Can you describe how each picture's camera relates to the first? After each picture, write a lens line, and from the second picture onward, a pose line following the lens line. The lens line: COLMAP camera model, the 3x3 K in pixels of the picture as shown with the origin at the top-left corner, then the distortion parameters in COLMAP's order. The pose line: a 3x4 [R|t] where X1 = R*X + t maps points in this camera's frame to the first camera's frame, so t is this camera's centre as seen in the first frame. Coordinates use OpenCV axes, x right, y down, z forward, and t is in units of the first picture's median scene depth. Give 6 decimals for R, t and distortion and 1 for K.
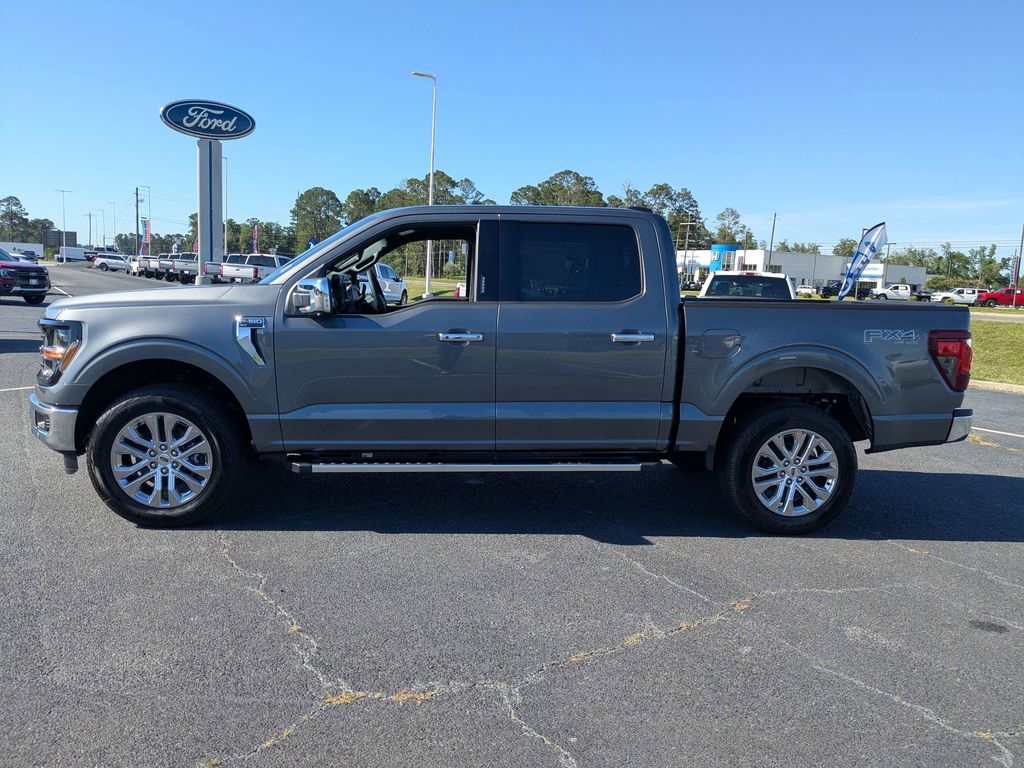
lens RADIAL K [[844.8, 0, 513.1], [0, 844.8, 406.0], [0, 0, 1]] dist [0.050319, -0.089783]
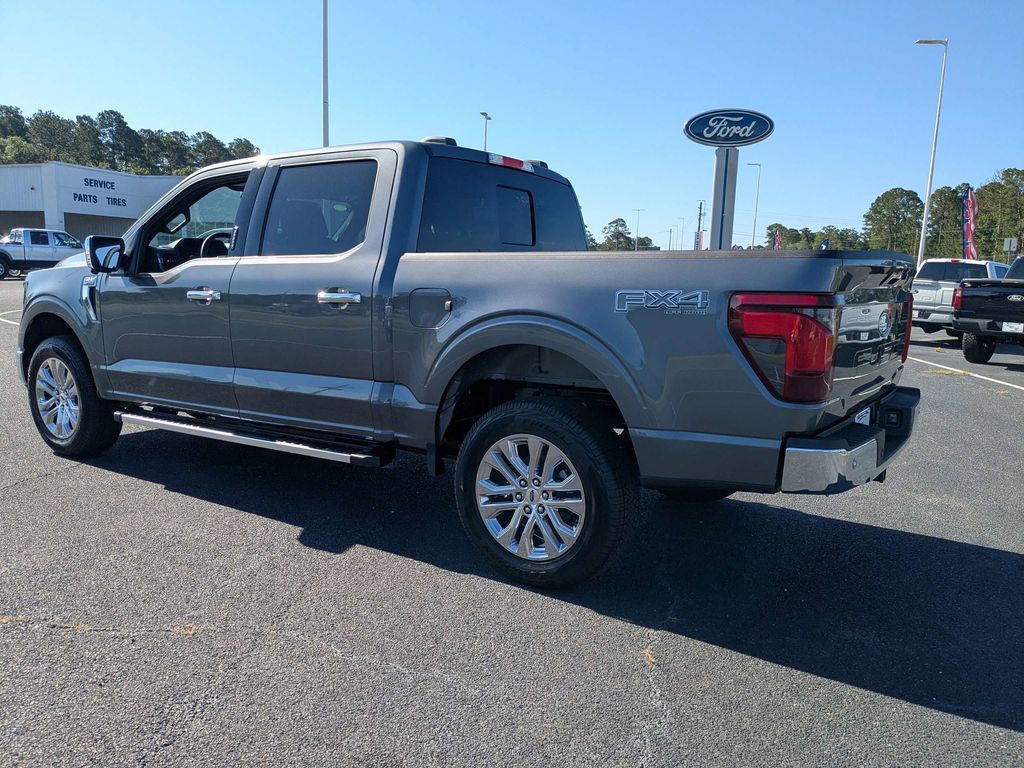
lens RADIAL K [[844.8, 0, 513.1], [0, 844.8, 406.0], [0, 0, 1]] dist [0.050319, -0.089783]
pose [[0.756471, 0.085059, -0.648473, 0.133900], [-0.095662, 0.995233, 0.018949, -0.001448], [0.646994, 0.047700, 0.761002, 0.080033]]
